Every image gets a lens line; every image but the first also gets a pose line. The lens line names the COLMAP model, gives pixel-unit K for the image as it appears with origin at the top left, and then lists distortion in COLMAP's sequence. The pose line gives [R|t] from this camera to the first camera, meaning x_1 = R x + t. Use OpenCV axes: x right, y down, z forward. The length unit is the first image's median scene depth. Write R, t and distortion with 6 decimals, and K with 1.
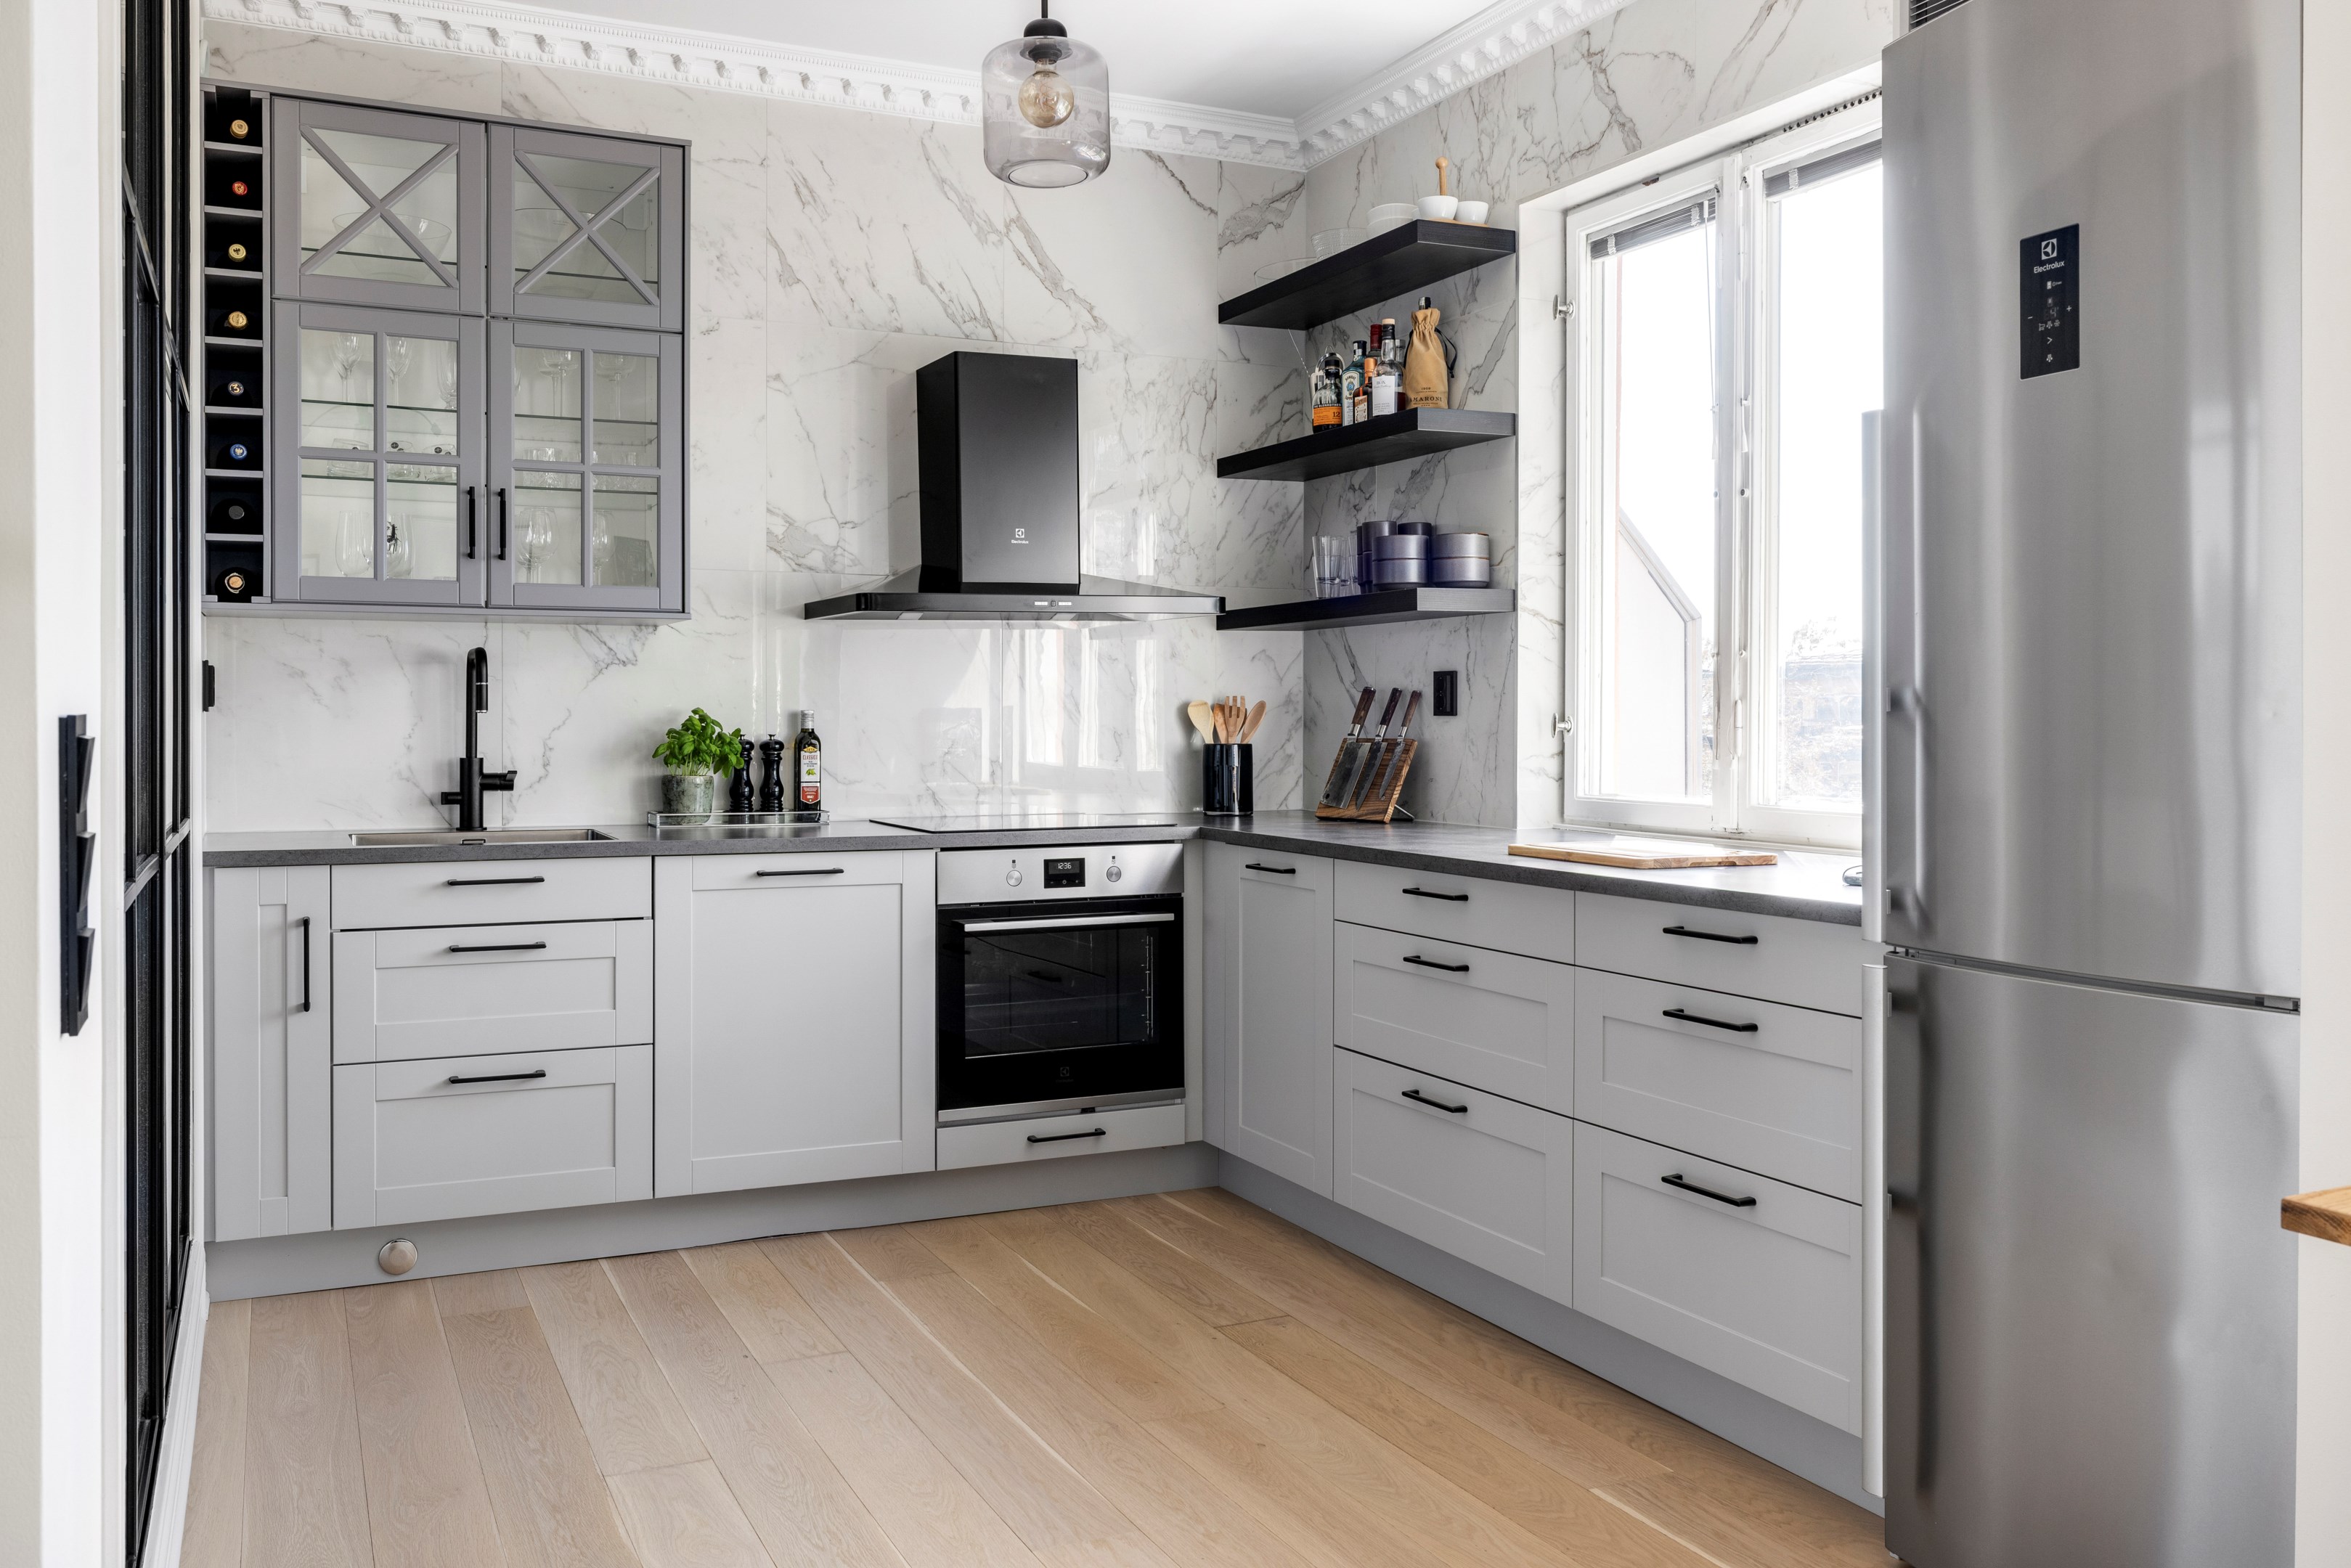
lens RADIAL K [[1920.4, 0, 1170.6], [0, 1920.4, 747.3], [0, 0, 1]] dist [-0.001497, 0.004200]
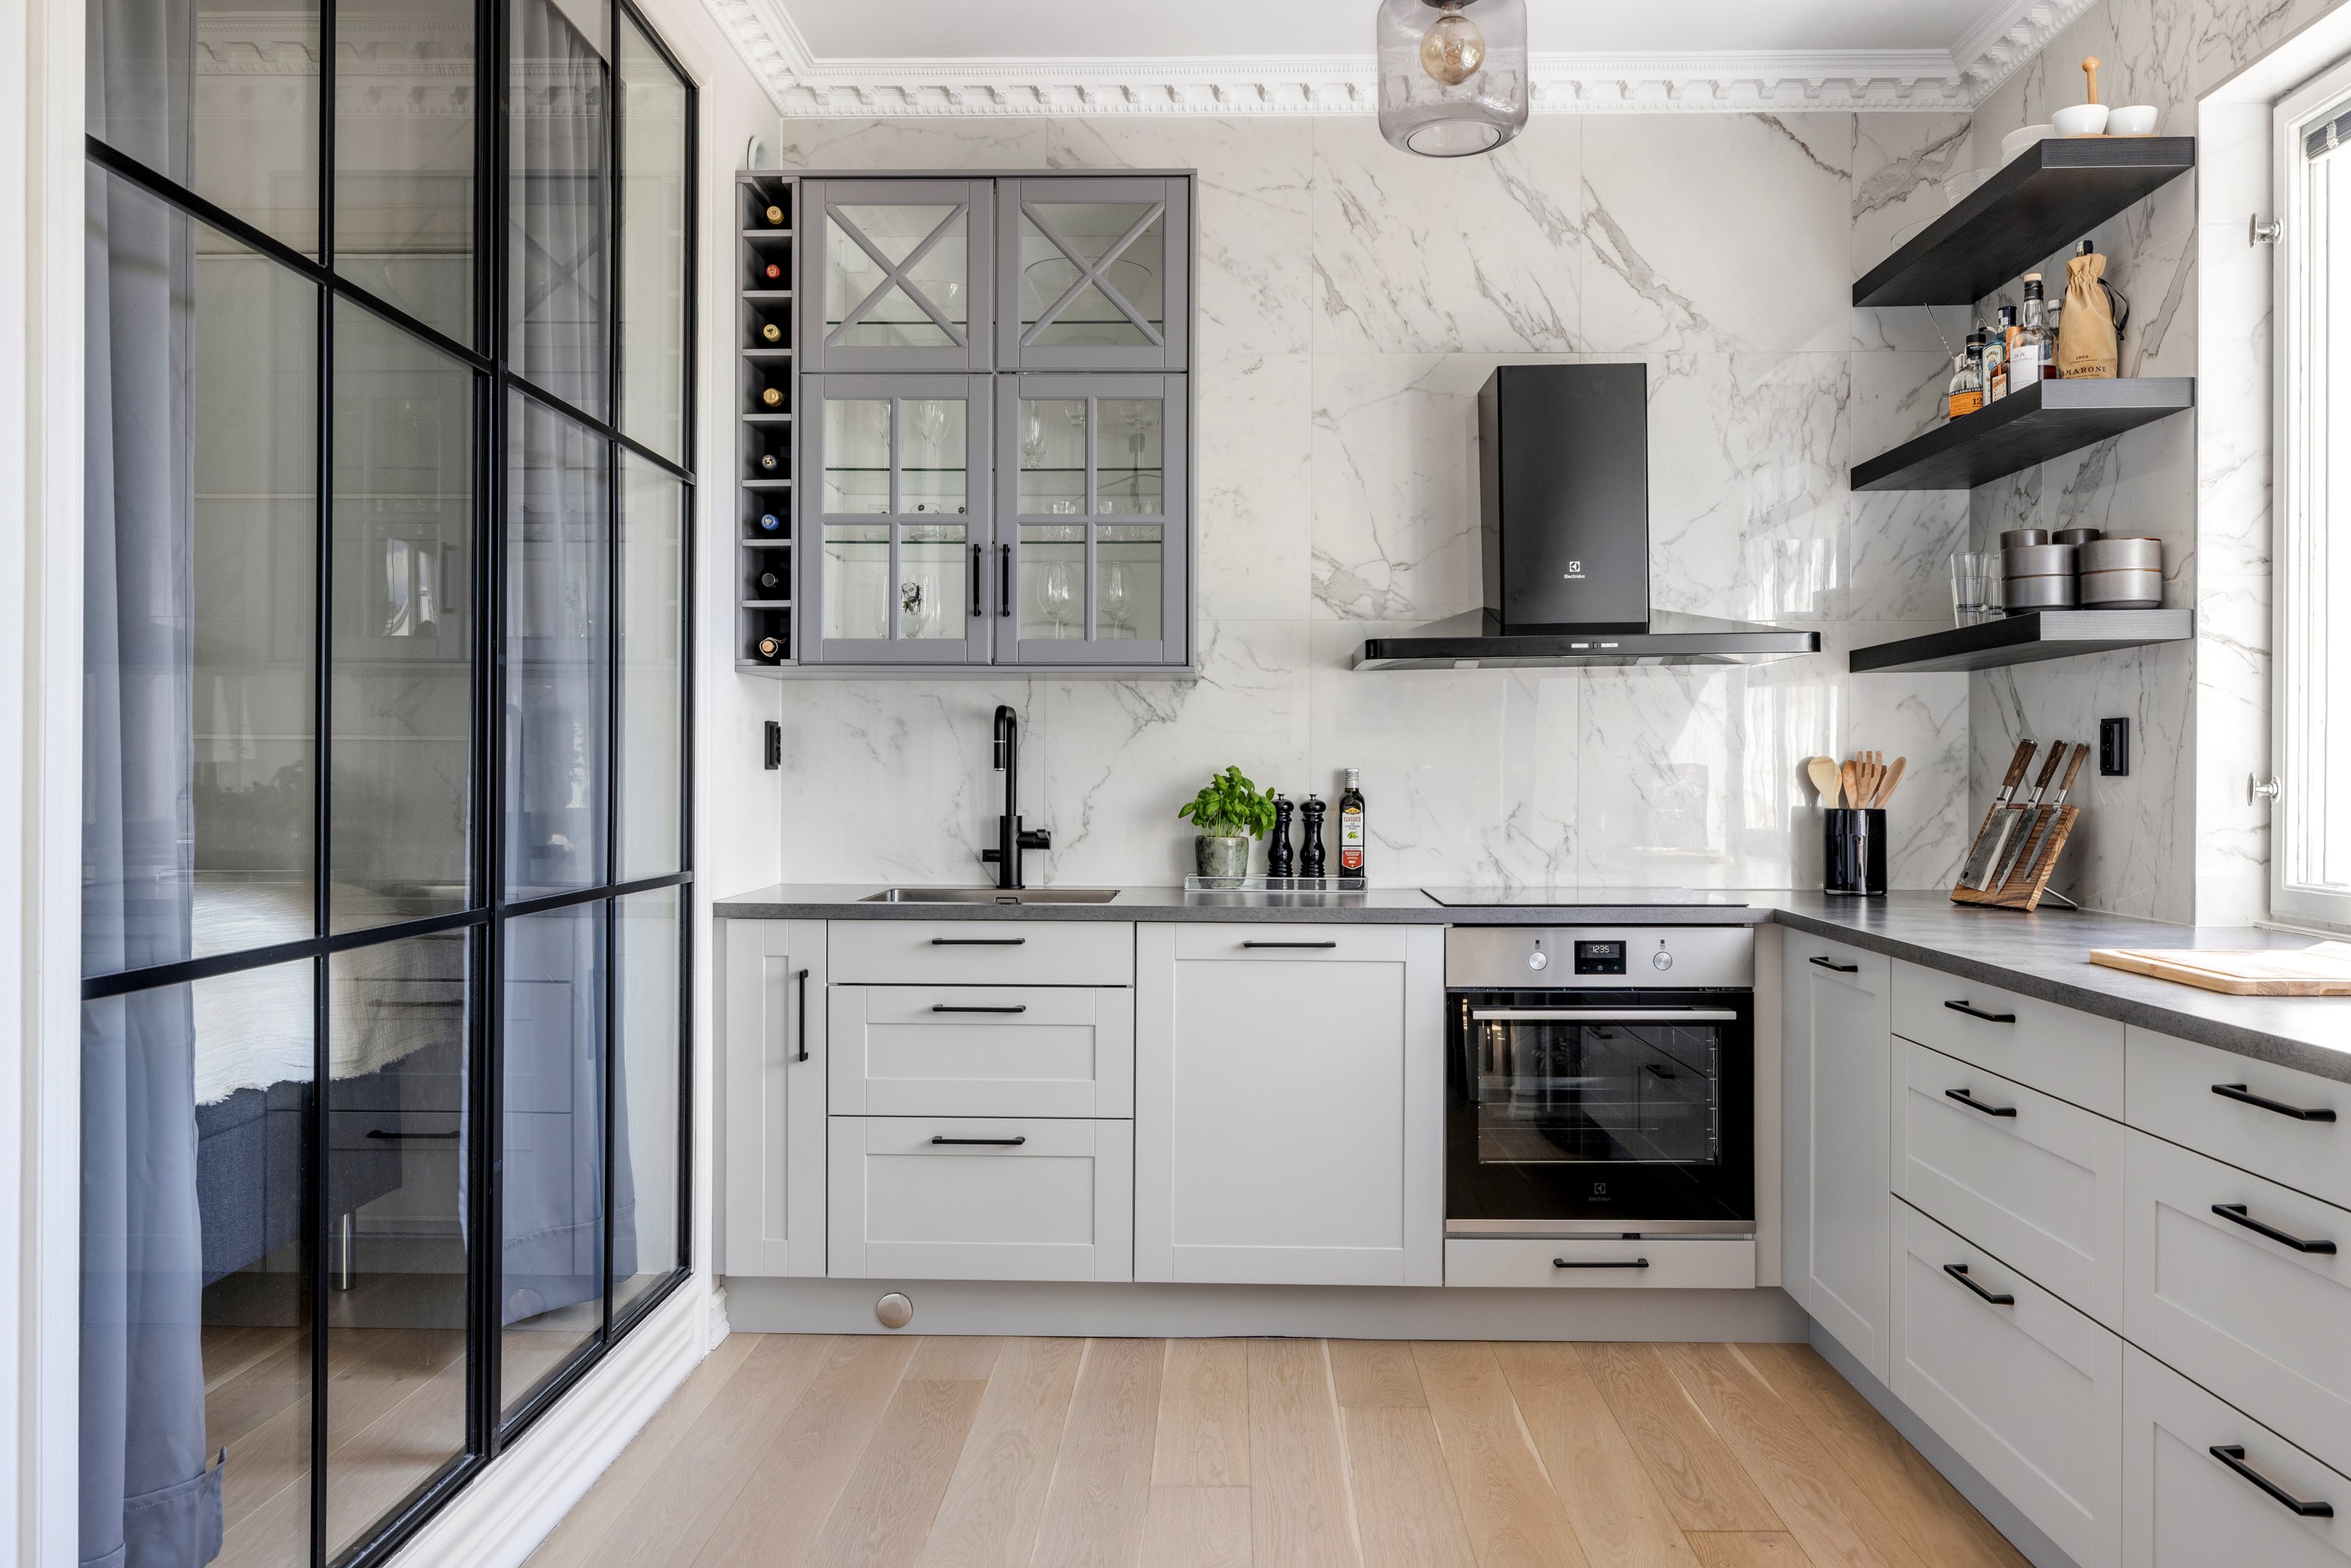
lens RADIAL K [[1899.6, 0, 1175.5], [0, 1899.6, 784.0], [0, 0, 1]] dist [-0.001534, -0.003385]
pose [[0.893897, 0.004036, -0.448253, 0.155355], [-0.008811, 0.999924, -0.008569, -0.003367], [0.448185, 0.011609, 0.893865, 0.151492]]
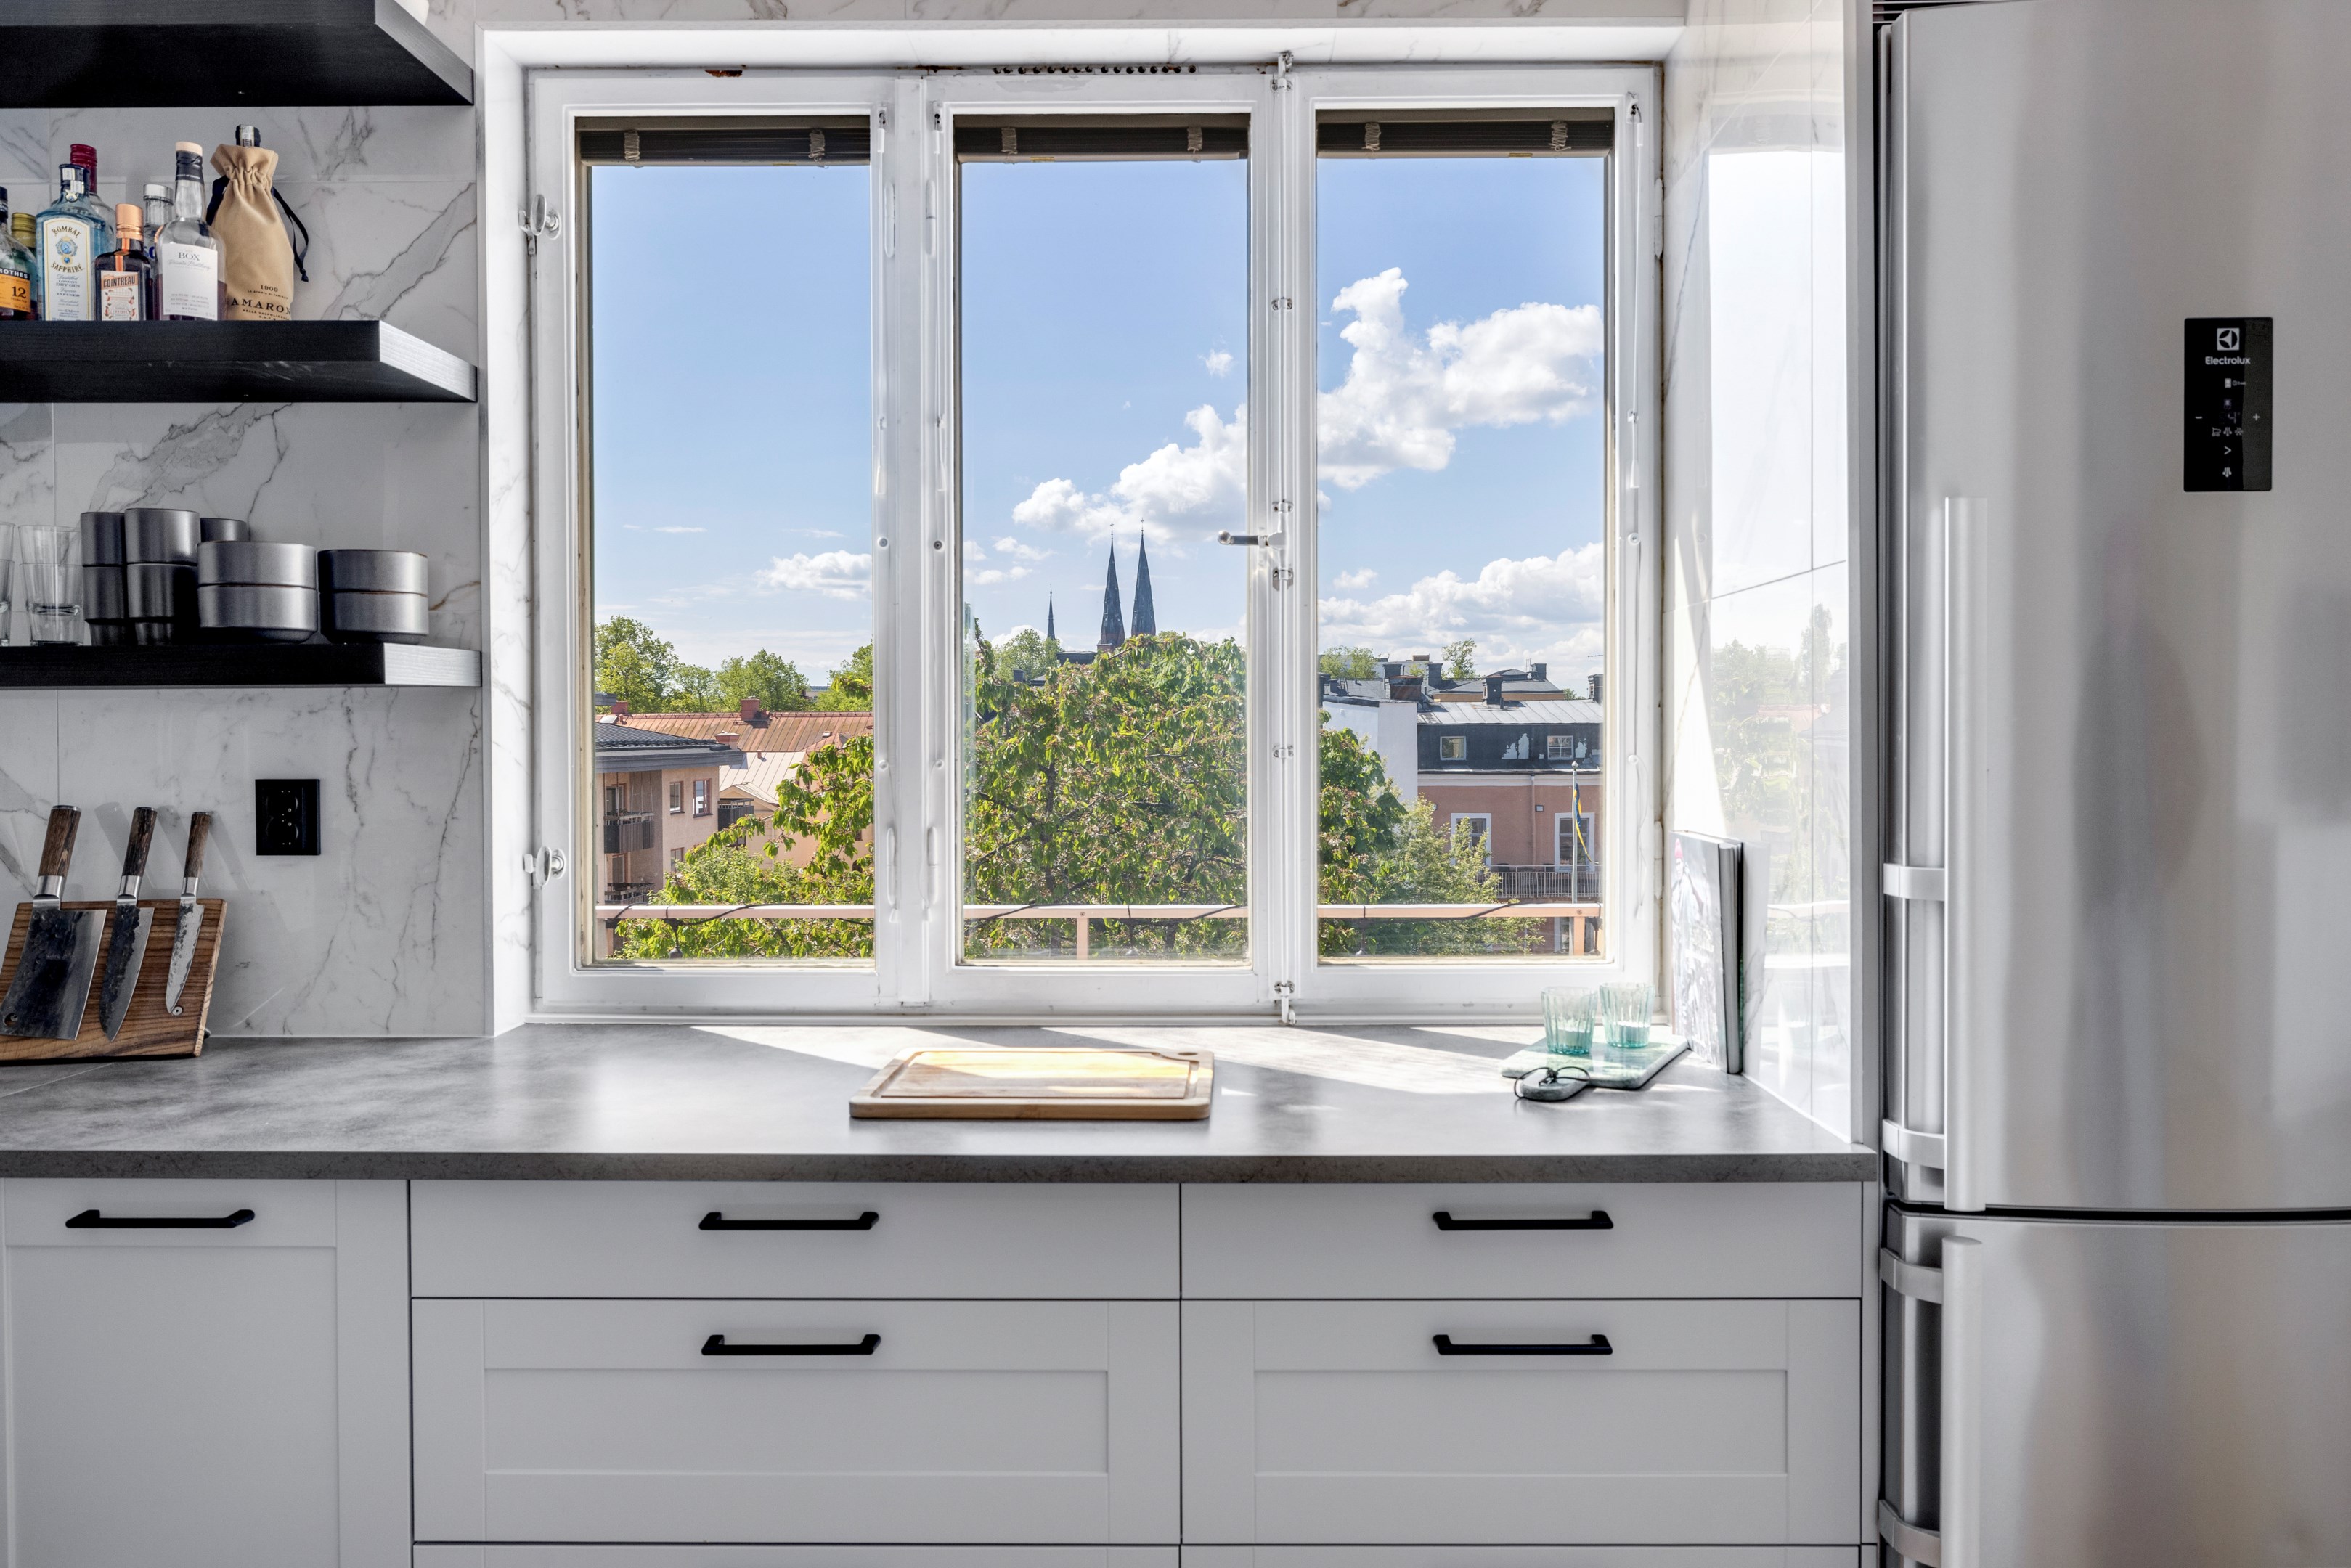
lens RADIAL K [[1563.3, 0, 1180.0], [0, 1563.3, 759.0], [0, 0, 1]] dist [-0.003153, -0.001616]
pose [[0.436816, -0.016761, 0.899395, -0.174985], [0.016385, 0.999809, 0.010674, -0.048814], [-0.899402, 0.010073, 0.437007, 0.573759]]
